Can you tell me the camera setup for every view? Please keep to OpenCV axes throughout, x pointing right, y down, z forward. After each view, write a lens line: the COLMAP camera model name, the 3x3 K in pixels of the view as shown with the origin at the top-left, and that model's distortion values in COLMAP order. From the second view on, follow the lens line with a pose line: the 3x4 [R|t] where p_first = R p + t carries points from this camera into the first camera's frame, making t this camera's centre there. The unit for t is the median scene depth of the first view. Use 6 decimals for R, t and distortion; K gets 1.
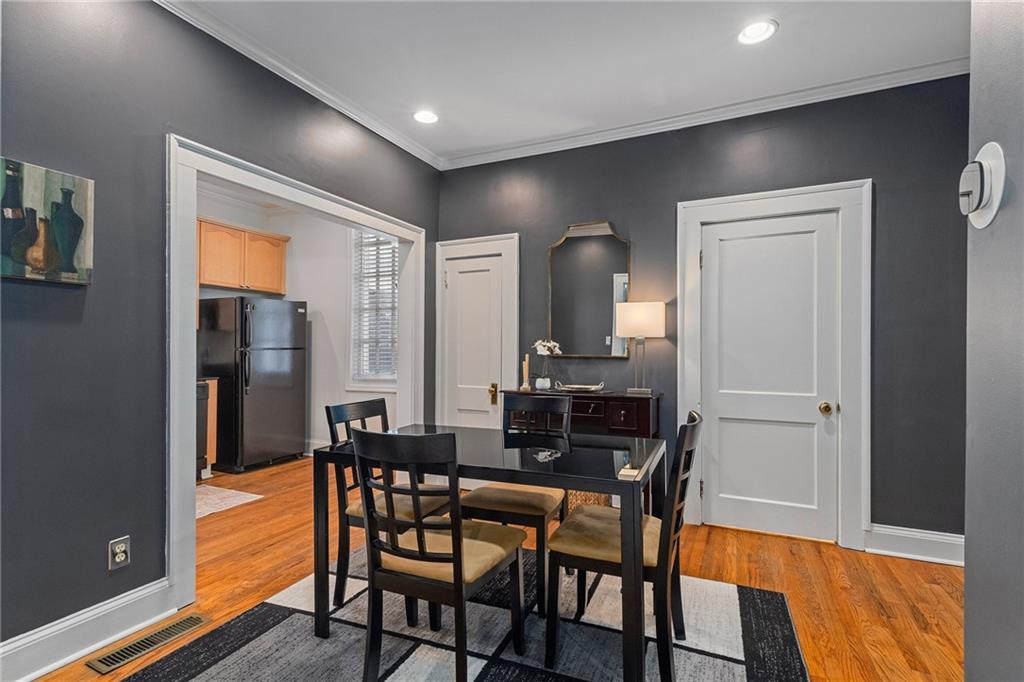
lens RADIAL K [[460.3, 0, 508.7], [0, 460.3, 343.1], [0, 0, 1]] dist [0.005083, -0.000744]
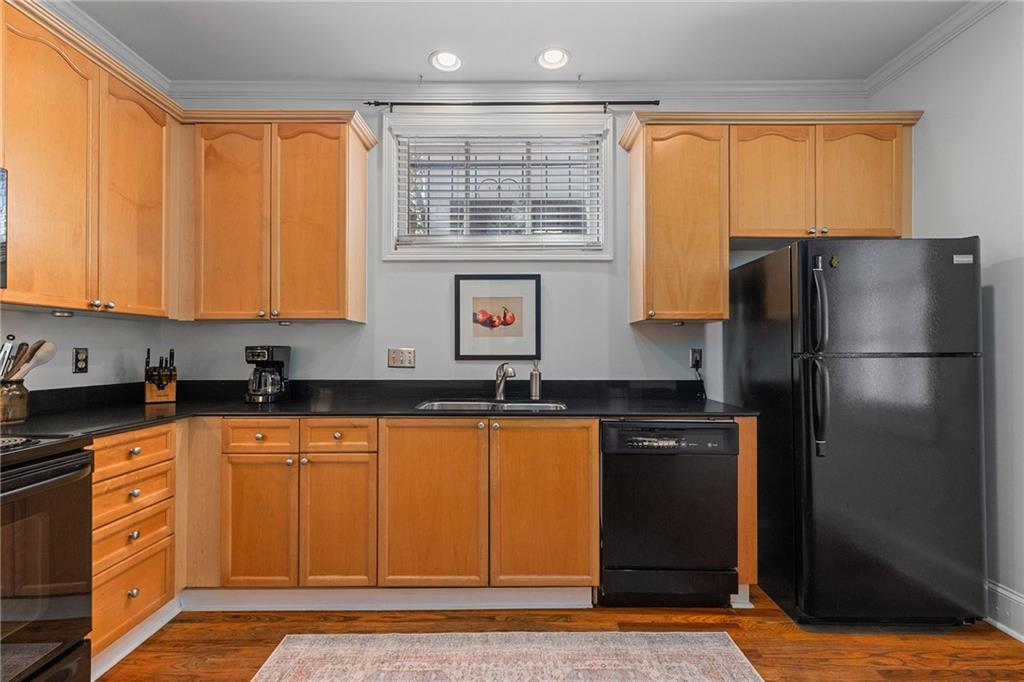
lens RADIAL K [[460.3, 0, 504.5], [0, 460.3, 343.1], [0, 0, 1]] dist [0.005083, -0.000744]
pose [[0.396753, -0.020899, -0.917688, -0.240208], [0.012675, 0.999770, -0.017288, 0.003353], [0.917838, -0.004773, 0.396927, 0.473688]]
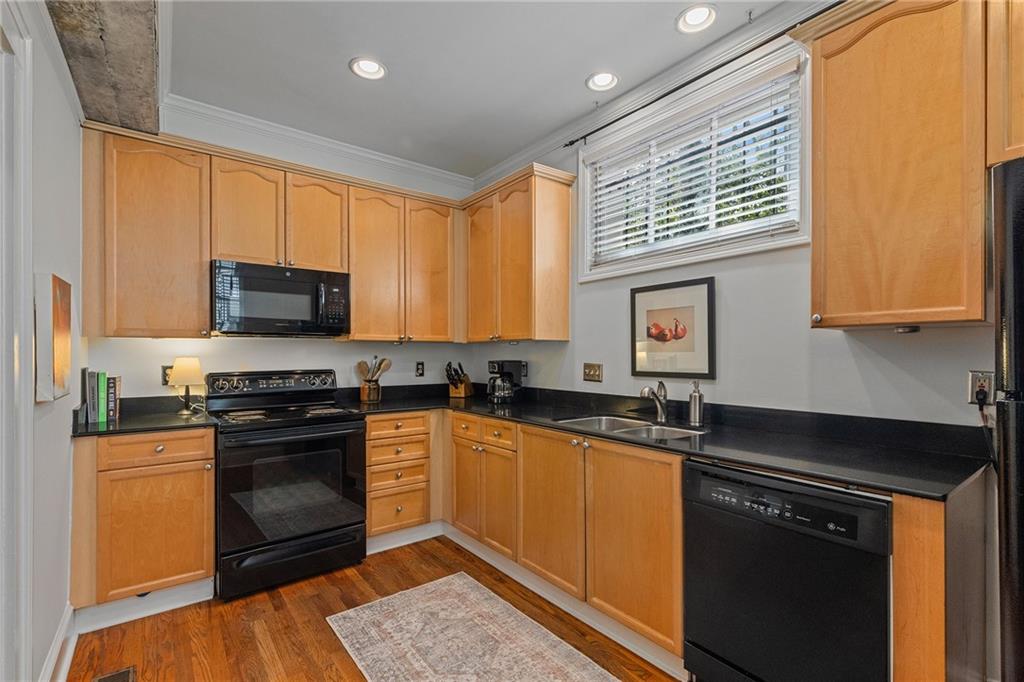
lens RADIAL K [[460.3, 0, 504.1], [0, 460.3, 350.2], [0, 0, 1]] dist [0.005083, -0.000744]
pose [[-0.491204, -0.012401, -0.870956, -0.225611], [0.010297, 0.999746, -0.020043, -0.007773], [0.870984, -0.018813, -0.490951, 0.785498]]
